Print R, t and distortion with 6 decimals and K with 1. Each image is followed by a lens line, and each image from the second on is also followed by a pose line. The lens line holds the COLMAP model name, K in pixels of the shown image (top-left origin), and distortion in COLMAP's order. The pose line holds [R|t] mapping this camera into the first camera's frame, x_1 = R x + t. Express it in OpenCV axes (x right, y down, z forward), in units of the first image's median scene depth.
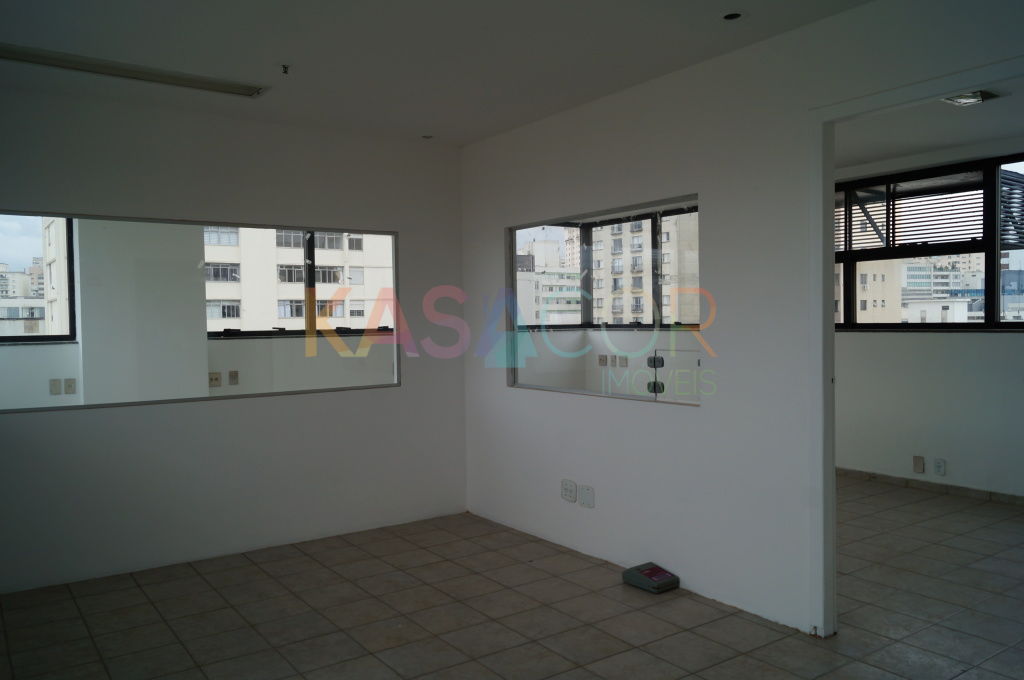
lens RADIAL K [[789.9, 0, 507.7], [0, 789.9, 344.0], [0, 0, 1]] dist [-0.006996, 0.015903]
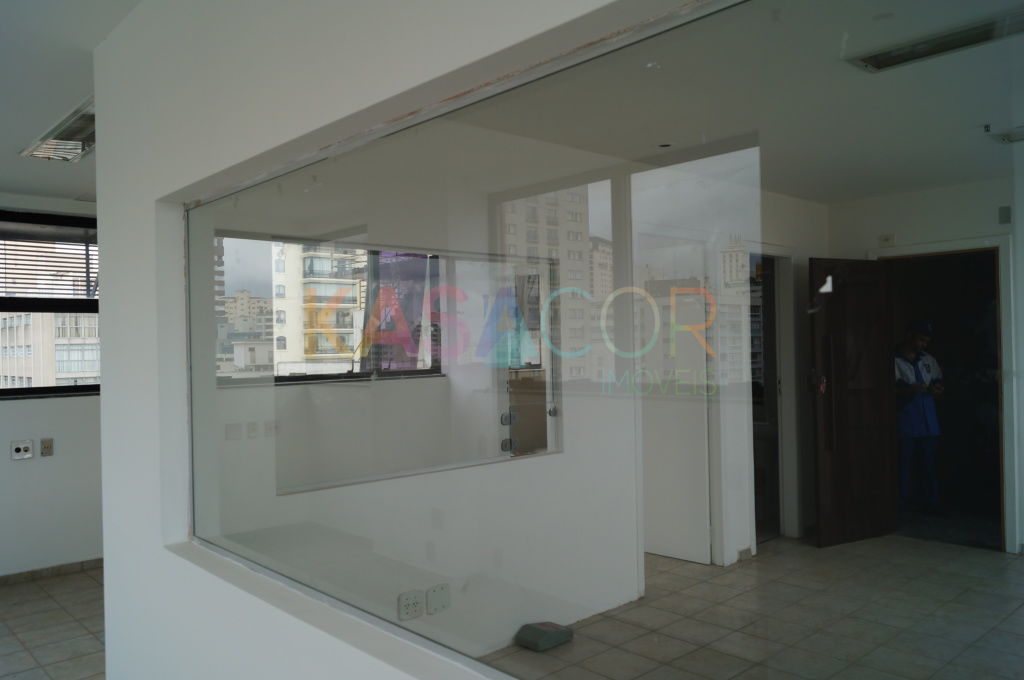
lens RADIAL K [[789.9, 0, 508.9], [0, 789.9, 341.3], [0, 0, 1]] dist [-0.006996, 0.015903]
pose [[-0.125117, 0.025293, 0.991820, -0.624673], [0.053859, 0.998374, -0.018666, -0.043278], [-0.990679, 0.051083, -0.126276, 0.891833]]
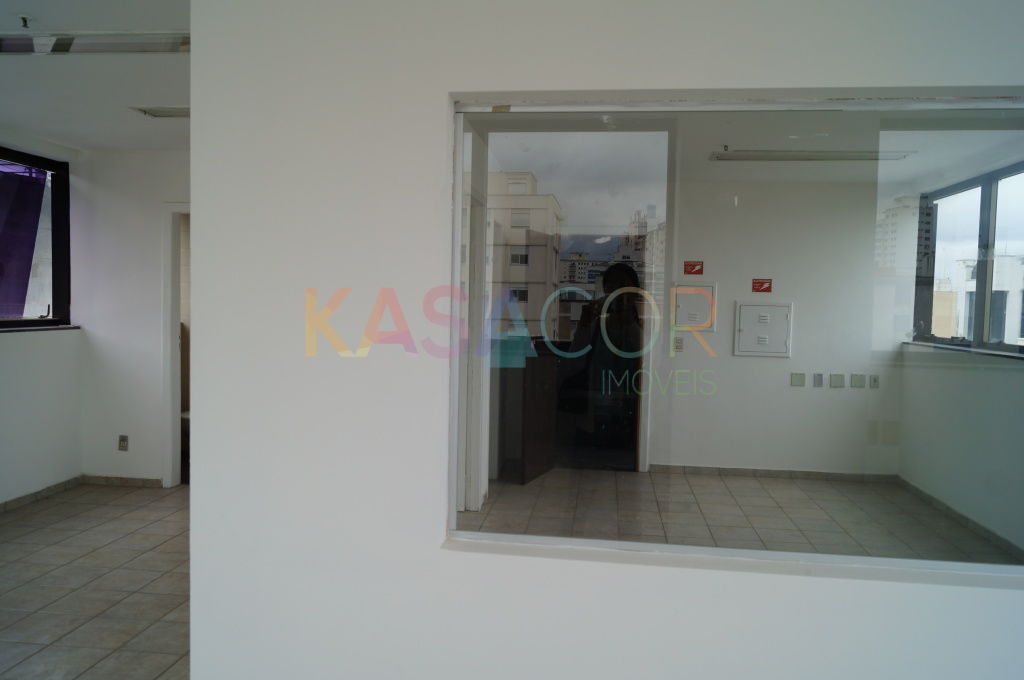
lens RADIAL K [[789.9, 0, 513.9], [0, 789.9, 342.5], [0, 0, 1]] dist [-0.006996, 0.015903]
pose [[-0.741843, -0.033621, 0.669731, -0.403945], [0.010634, 0.998027, 0.061880, -0.057026], [-0.670490, 0.053027, -0.740021, 1.265866]]
